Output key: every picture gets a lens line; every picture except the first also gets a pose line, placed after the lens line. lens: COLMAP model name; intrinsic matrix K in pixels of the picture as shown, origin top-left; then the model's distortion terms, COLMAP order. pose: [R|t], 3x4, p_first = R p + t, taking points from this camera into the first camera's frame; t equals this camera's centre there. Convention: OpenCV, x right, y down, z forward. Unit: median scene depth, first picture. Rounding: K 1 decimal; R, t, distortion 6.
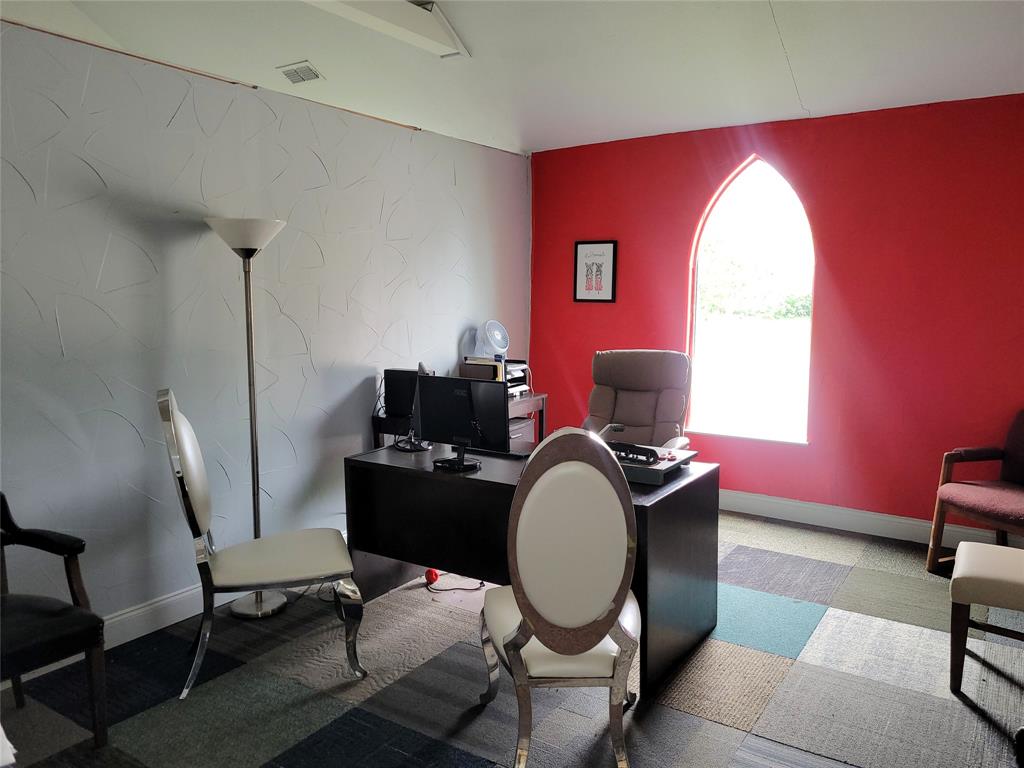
lens RADIAL K [[770.3, 0, 509.0], [0, 770.3, 383.2], [0, 0, 1]] dist [0.009263, 0.000241]
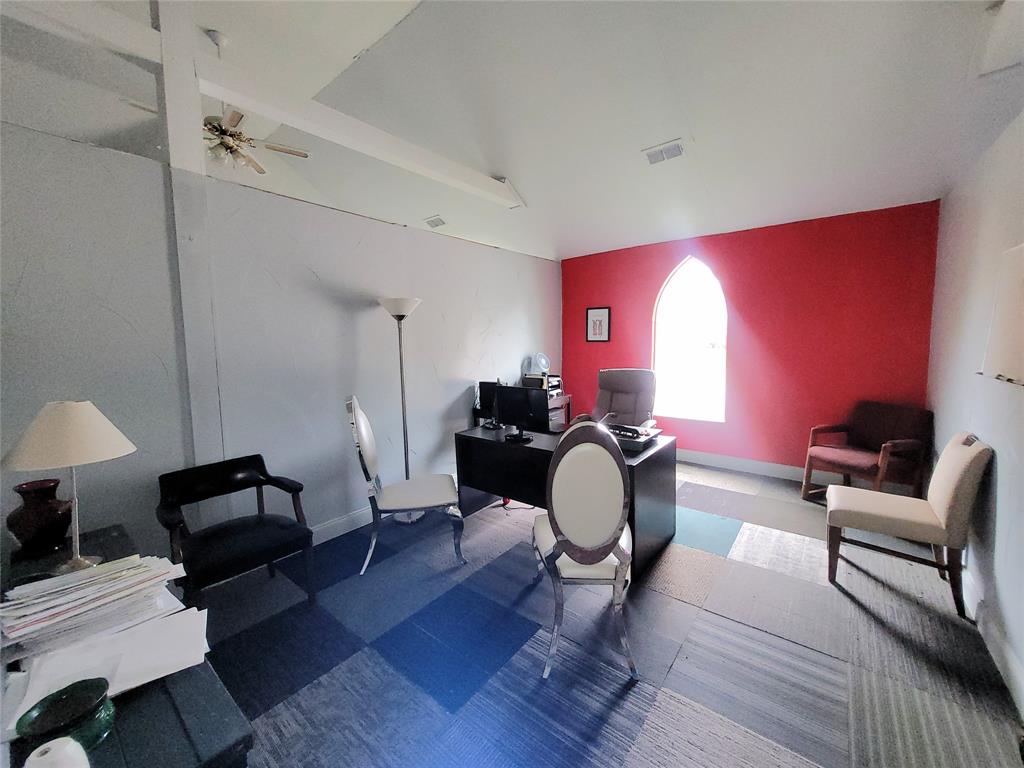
lens RADIAL K [[399.8, 0, 523.1], [0, 399.8, 380.8], [0, 0, 1]] dist [-0.003550, -0.000002]
pose [[0.997210, -0.012853, -0.073528, 0.008985], [0.011808, 0.999823, -0.014630, -0.007506], [0.073703, 0.013721, 0.997186, 0.118391]]
